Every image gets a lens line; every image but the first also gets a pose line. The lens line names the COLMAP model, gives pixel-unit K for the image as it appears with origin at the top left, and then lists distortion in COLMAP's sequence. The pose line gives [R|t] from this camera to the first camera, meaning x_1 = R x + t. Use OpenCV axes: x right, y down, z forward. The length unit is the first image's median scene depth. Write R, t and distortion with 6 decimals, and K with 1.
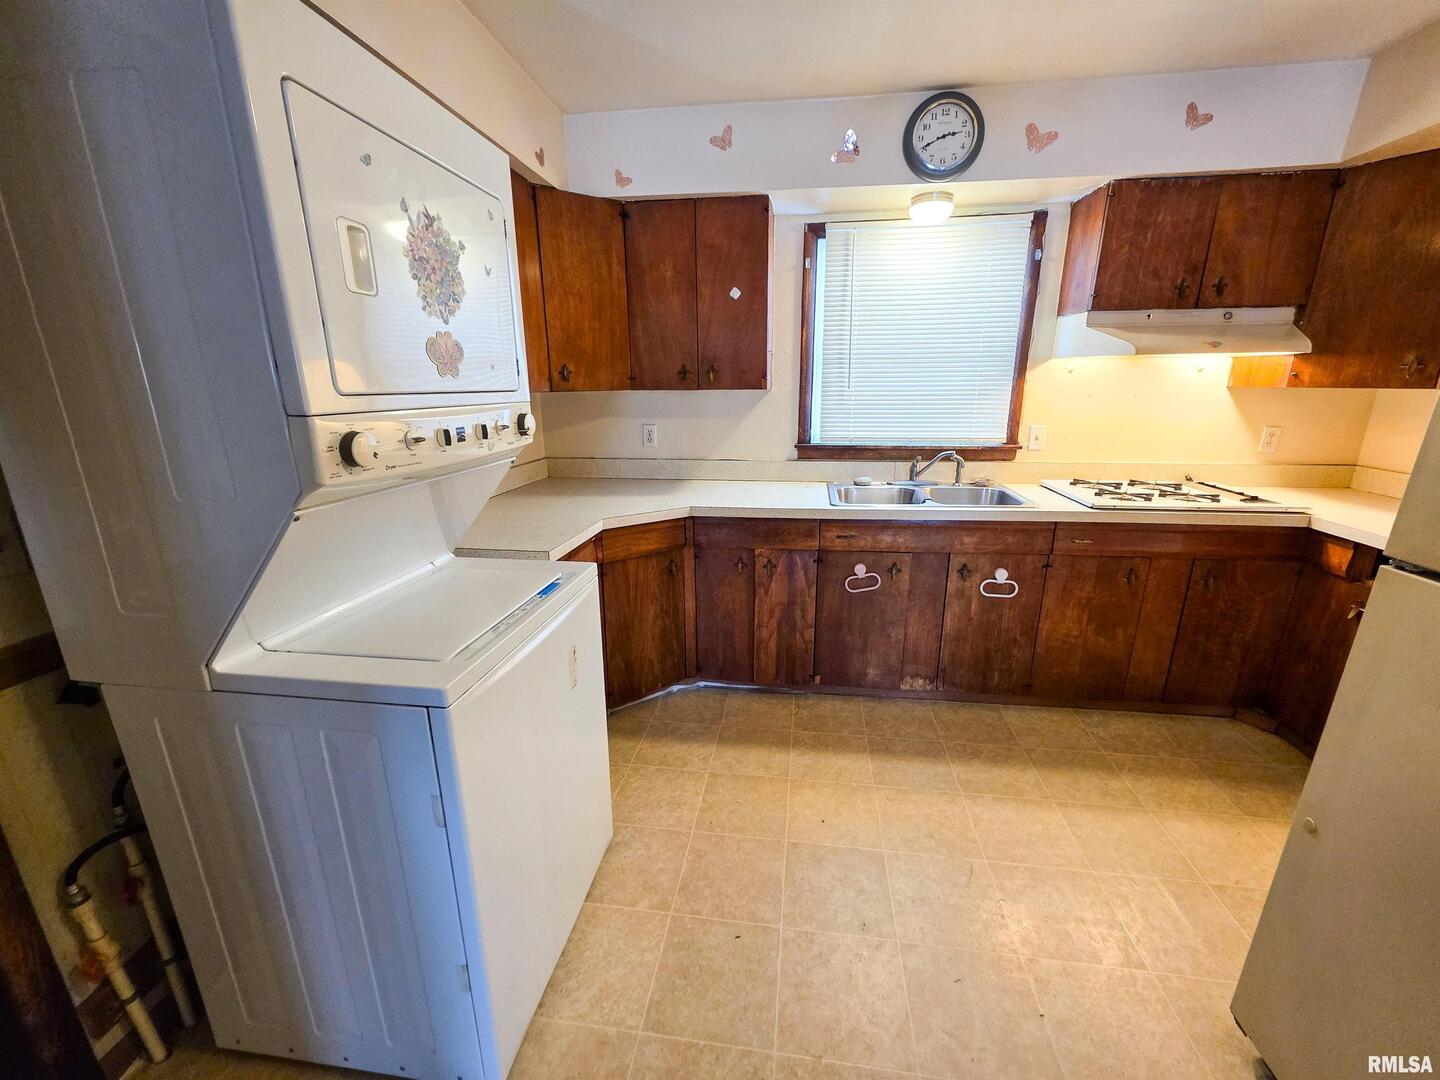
lens RADIAL K [[578.1, 0, 728.9], [0, 578.1, 536.8], [0, 0, 1]] dist [0.003259, 0.000345]
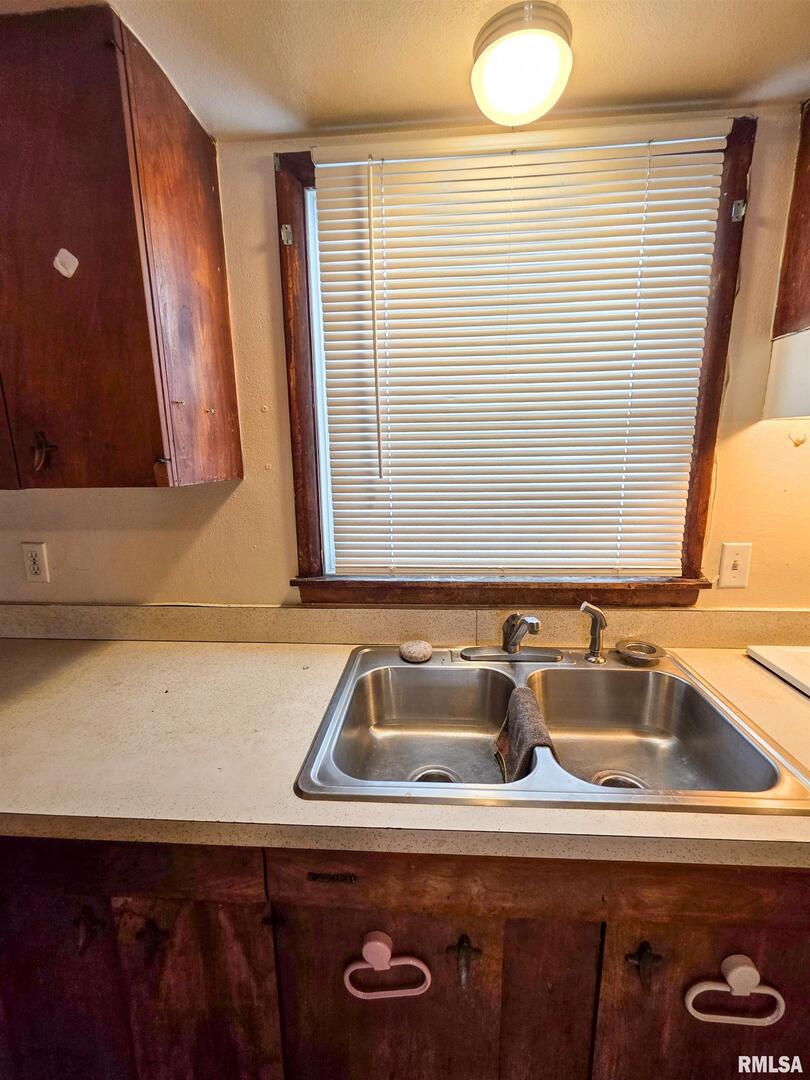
lens RADIAL K [[463.5, 0, 403.1], [0, 463.5, 542.8], [0, 0, 1]] dist [-0.001556, -0.000074]
pose [[0.998381, -0.018678, 0.053719, 0.239643], [0.022263, 0.997509, -0.066932, -0.199600], [-0.052335, 0.068019, 0.996310, 0.692444]]
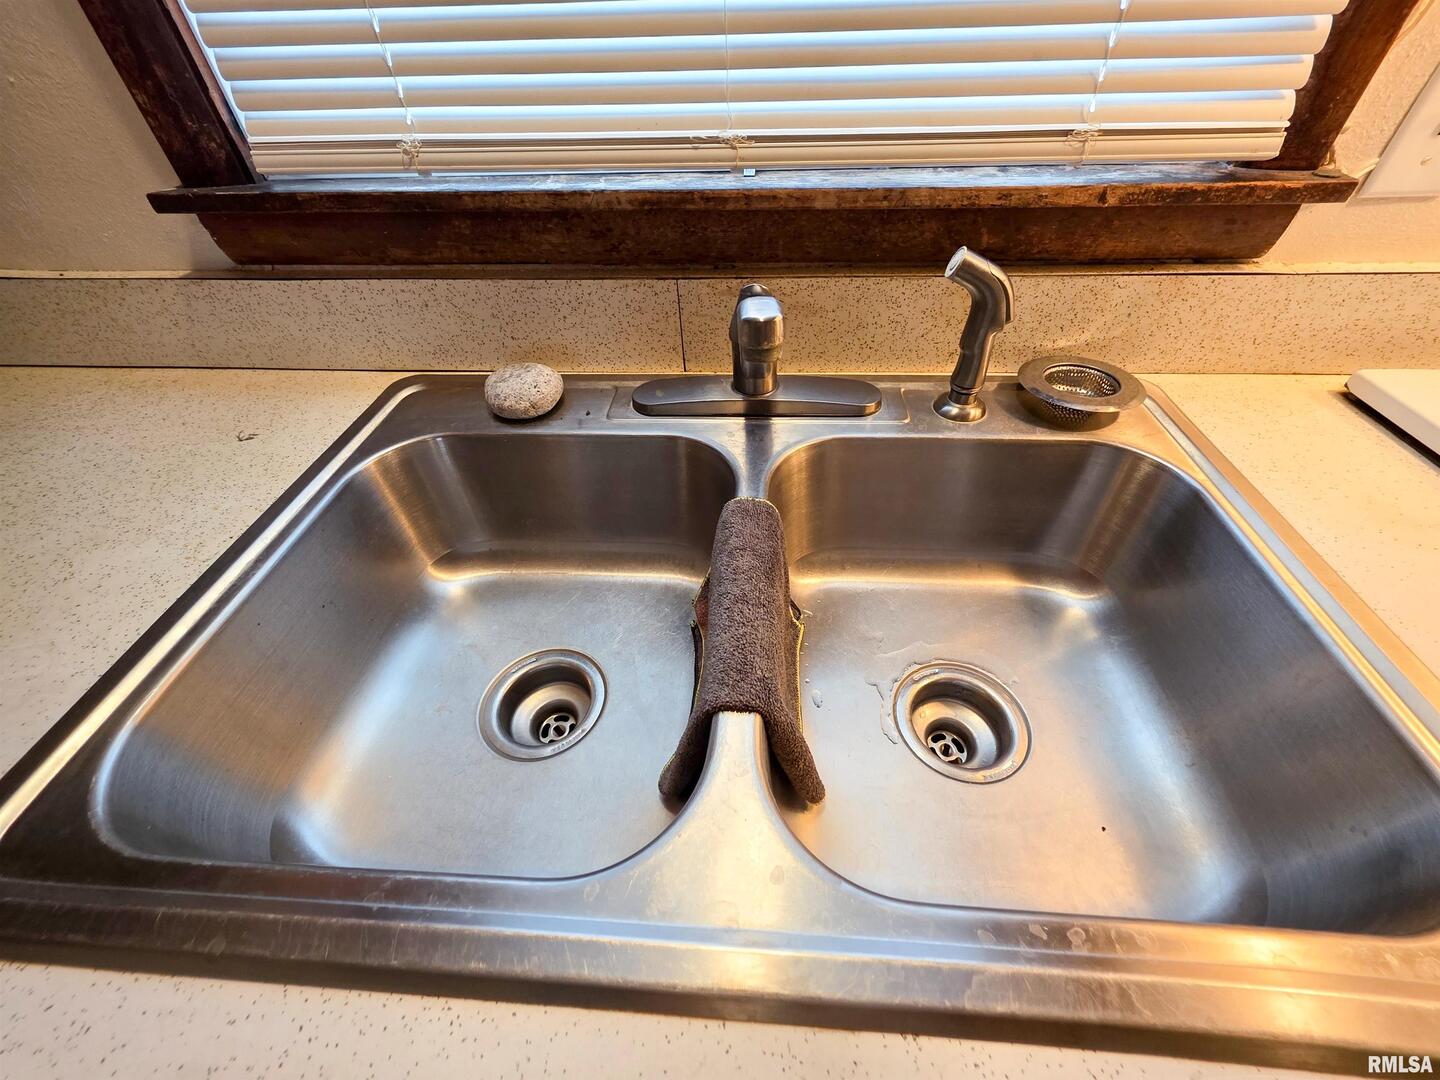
lens RADIAL K [[578.1, 0, 728.9], [0, 578.1, 536.8], [0, 0, 1]] dist [0.003259, 0.000345]
pose [[0.997508, -0.057493, 0.040885, 0.355329], [0.032171, 0.886475, 0.461657, -0.173175], [-0.062785, -0.459191, 0.886116, 0.941330]]
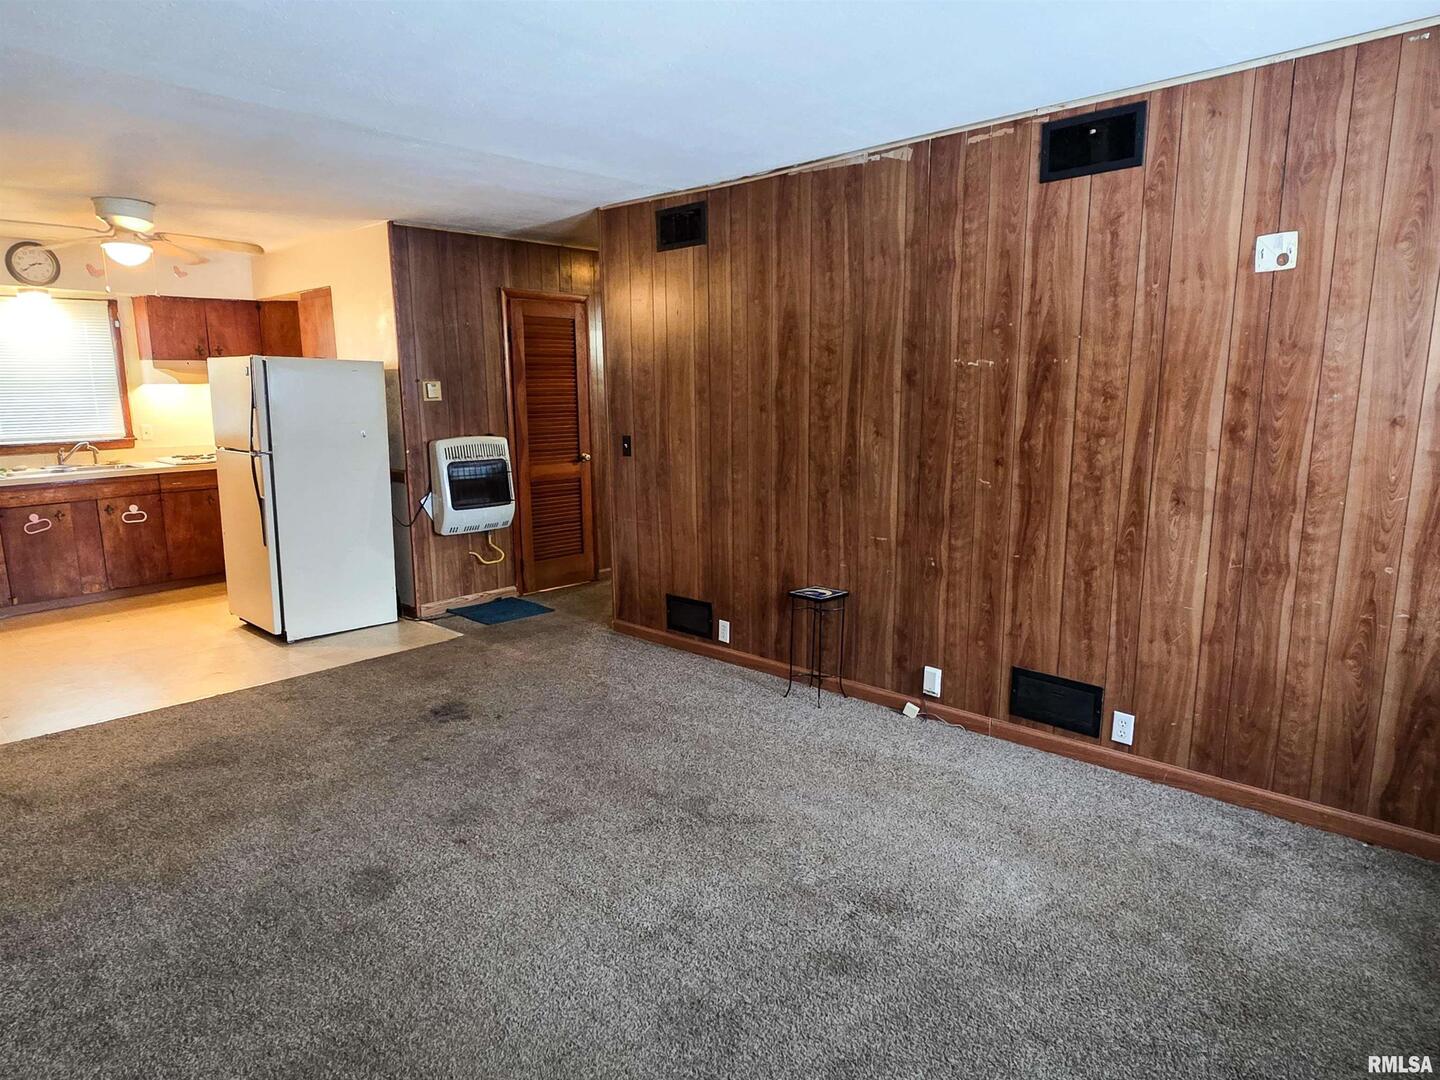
lens RADIAL K [[870.8, 0, 720.7], [0, 870.8, 549.1], [0, 0, 1]] dist [-0.002671, -0.004158]
pose [[0.577749, -0.151184, 0.802091, -0.607990], [0.220739, 0.975018, 0.024779, 0.503253], [-0.785799, 0.162737, 0.596688, -1.884460]]
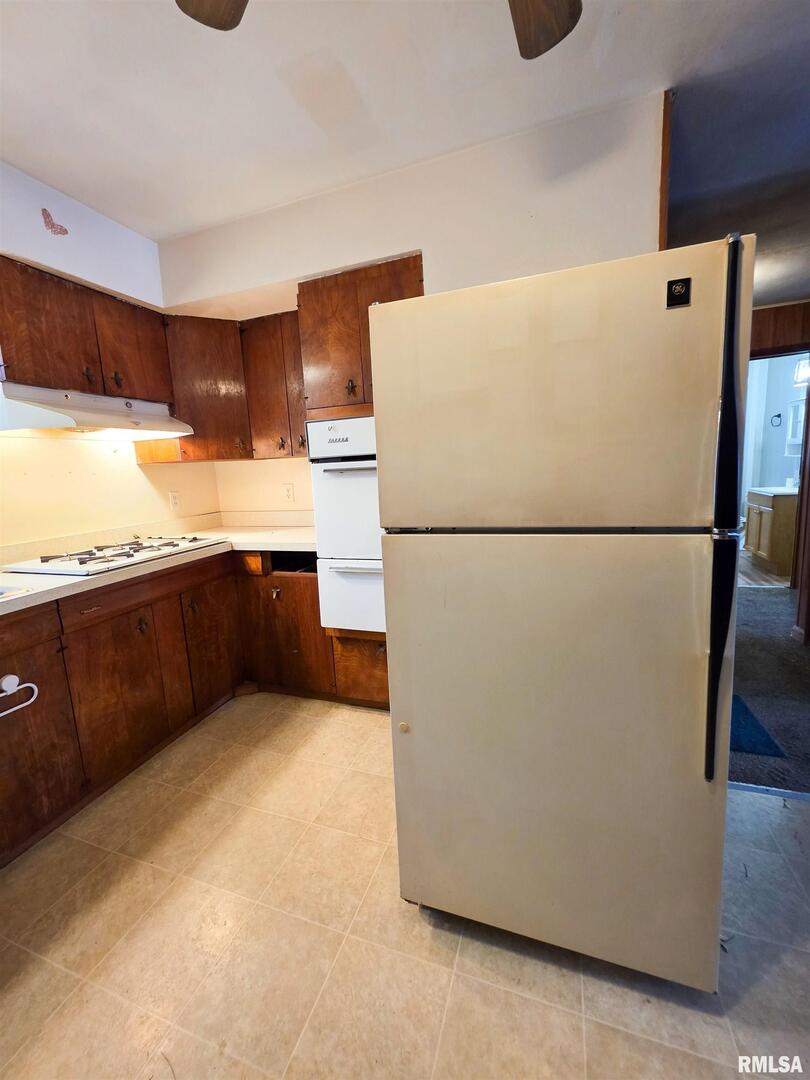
lens RADIAL K [[433.6, 0, 403.8], [0, 433.6, 533.7], [0, 0, 1]] dist [0.003259, 0.000345]
pose [[0.203853, -0.152537, 0.967045, 0.030123], [0.308908, 0.947347, 0.084312, -0.012687], [-0.928989, 0.281541, 0.240239, 0.288728]]
